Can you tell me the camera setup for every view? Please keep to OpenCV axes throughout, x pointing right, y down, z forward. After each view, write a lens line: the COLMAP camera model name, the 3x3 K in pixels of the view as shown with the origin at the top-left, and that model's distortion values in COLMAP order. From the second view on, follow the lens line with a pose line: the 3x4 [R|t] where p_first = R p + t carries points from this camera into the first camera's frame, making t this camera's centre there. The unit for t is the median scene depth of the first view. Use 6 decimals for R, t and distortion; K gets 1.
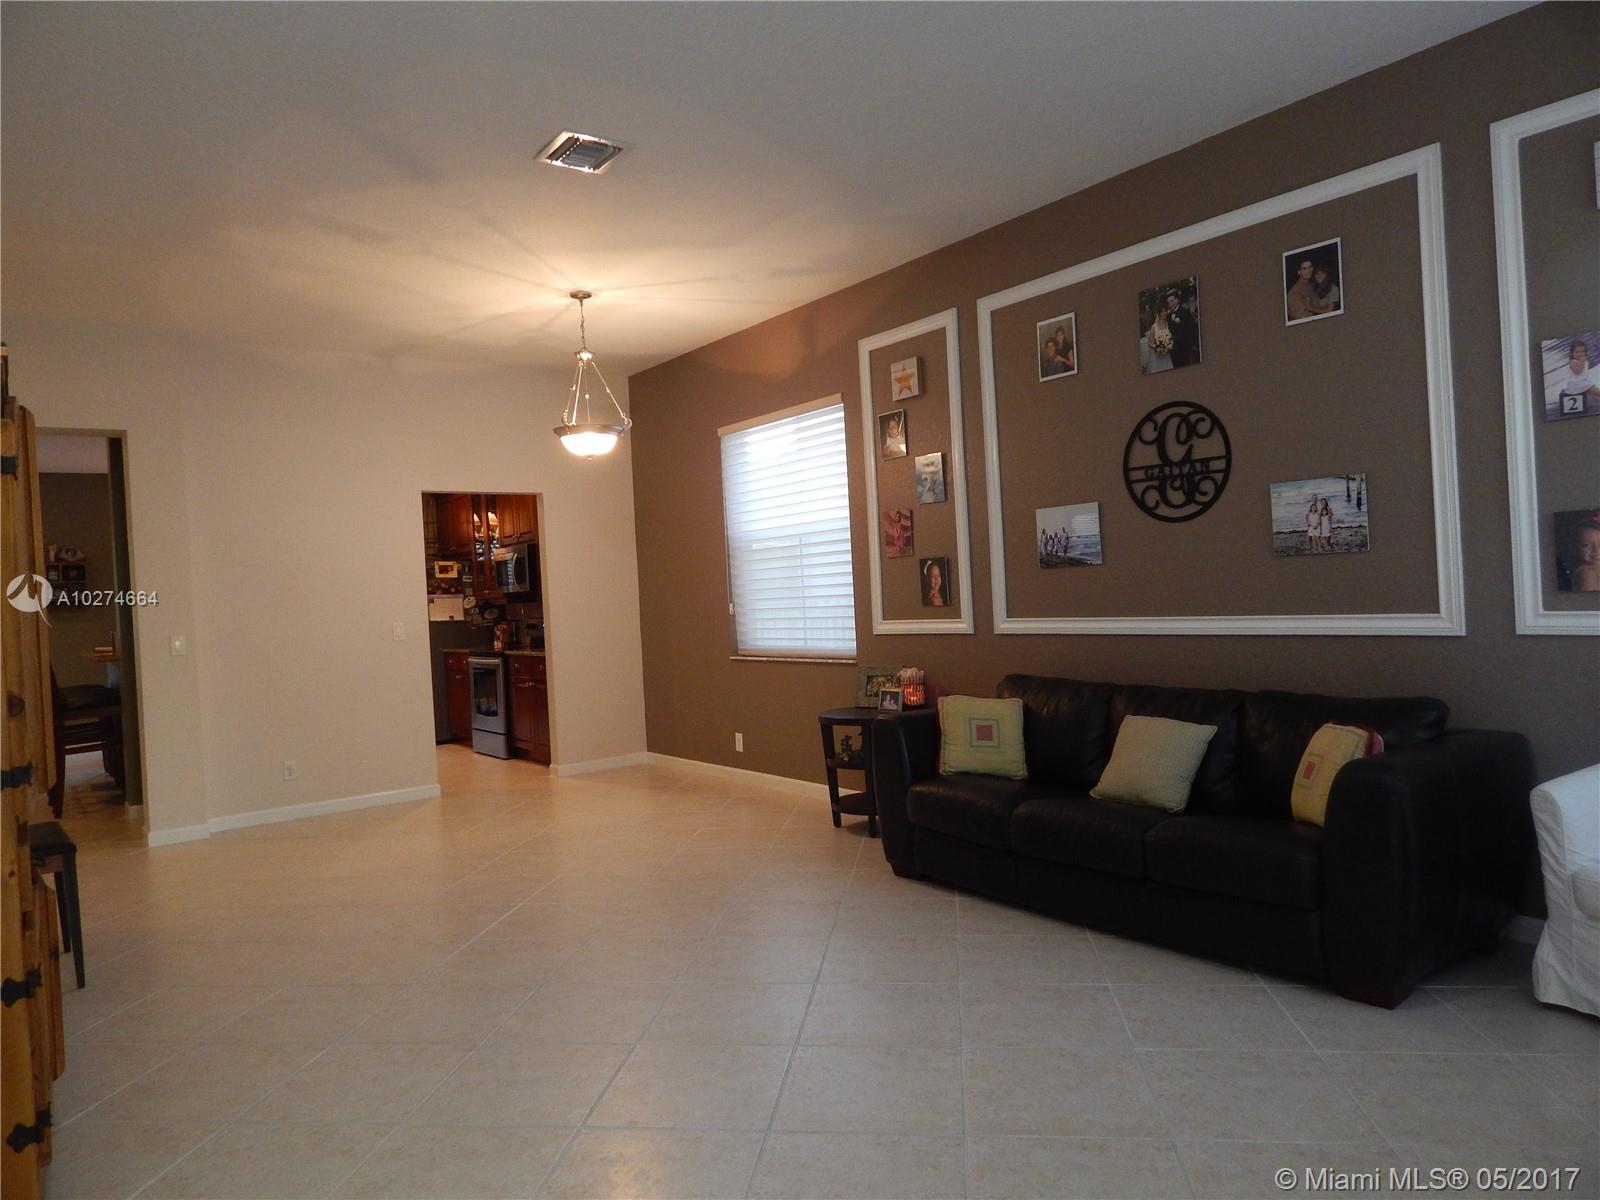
lens RADIAL K [[1026.9, 0, 800.0], [0, 1026.9, 600.0], [0, 0, 1]] dist [-0.026261, -0.000870]
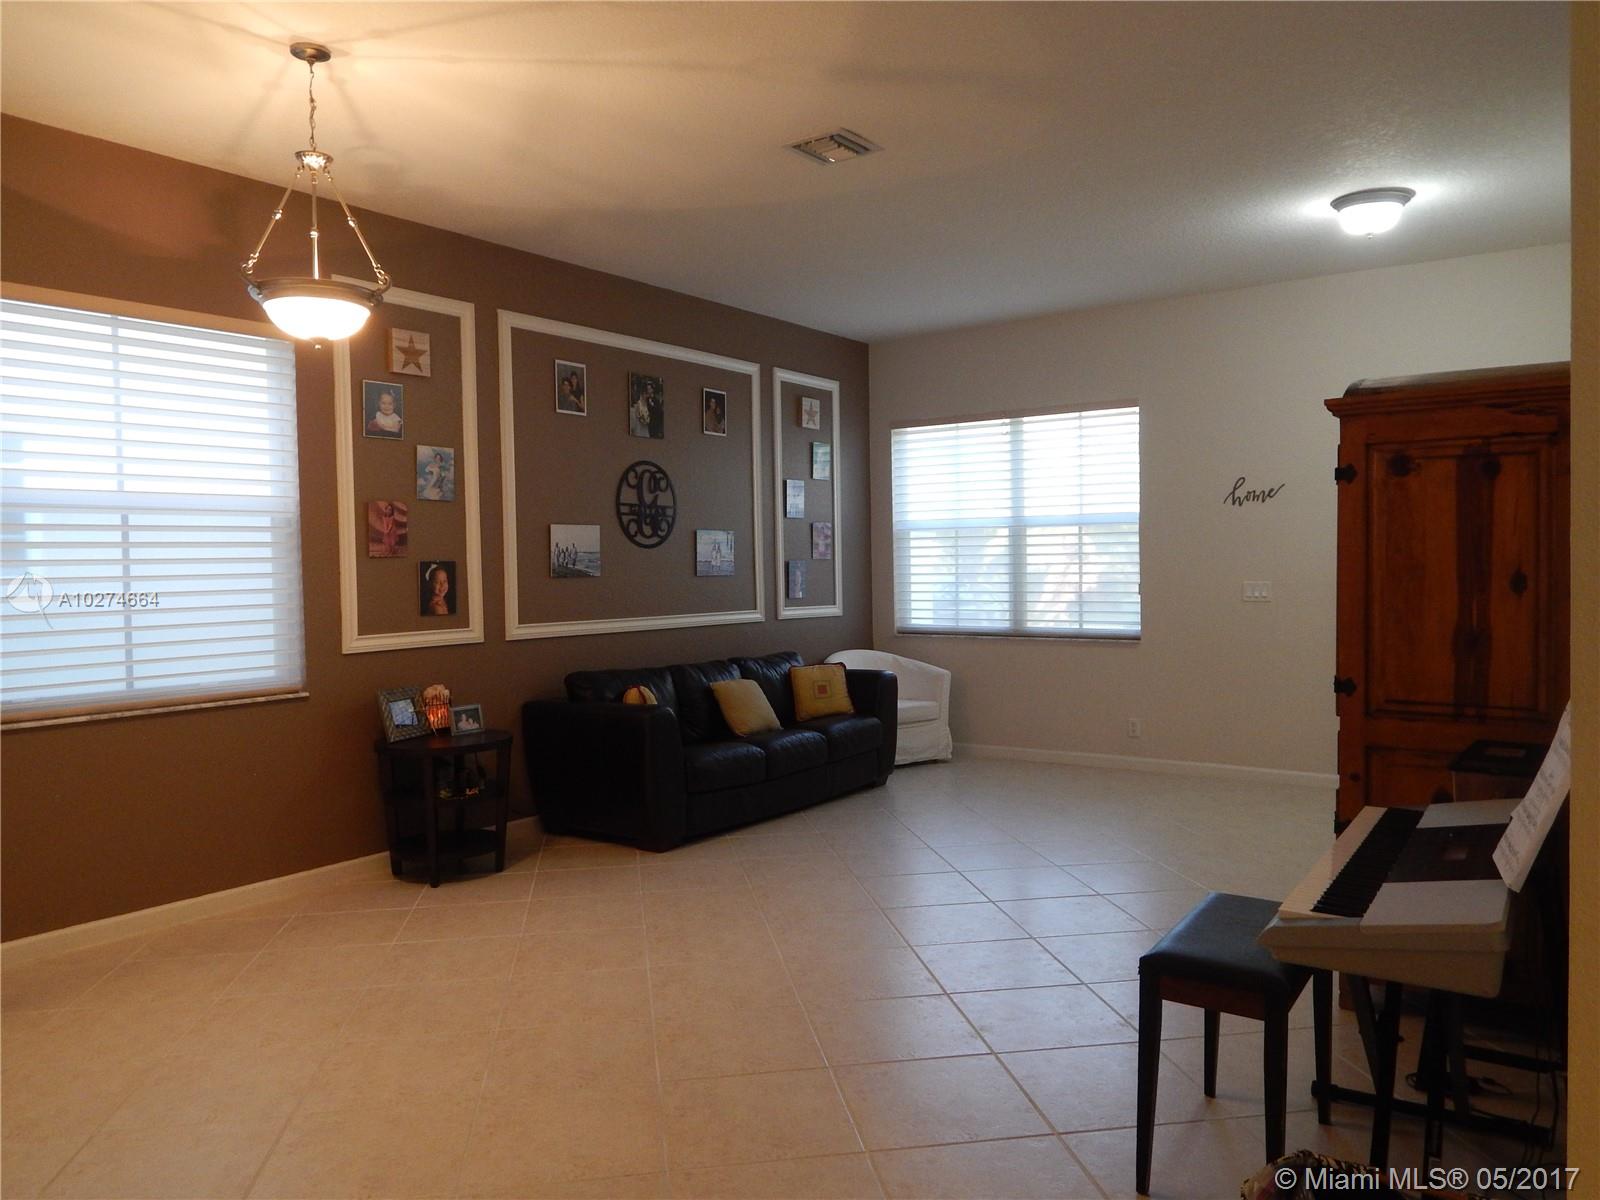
lens RADIAL K [[1197.2, 0, 800.0], [0, 1197.2, 600.0], [0, 0, 1]] dist [0.002089, 0.000391]
pose [[-0.294288, 0.032641, 0.955159, -1.100546], [0.042835, 0.998863, -0.020937, 0.032272], [-0.954756, 0.034752, -0.295352, 1.148223]]
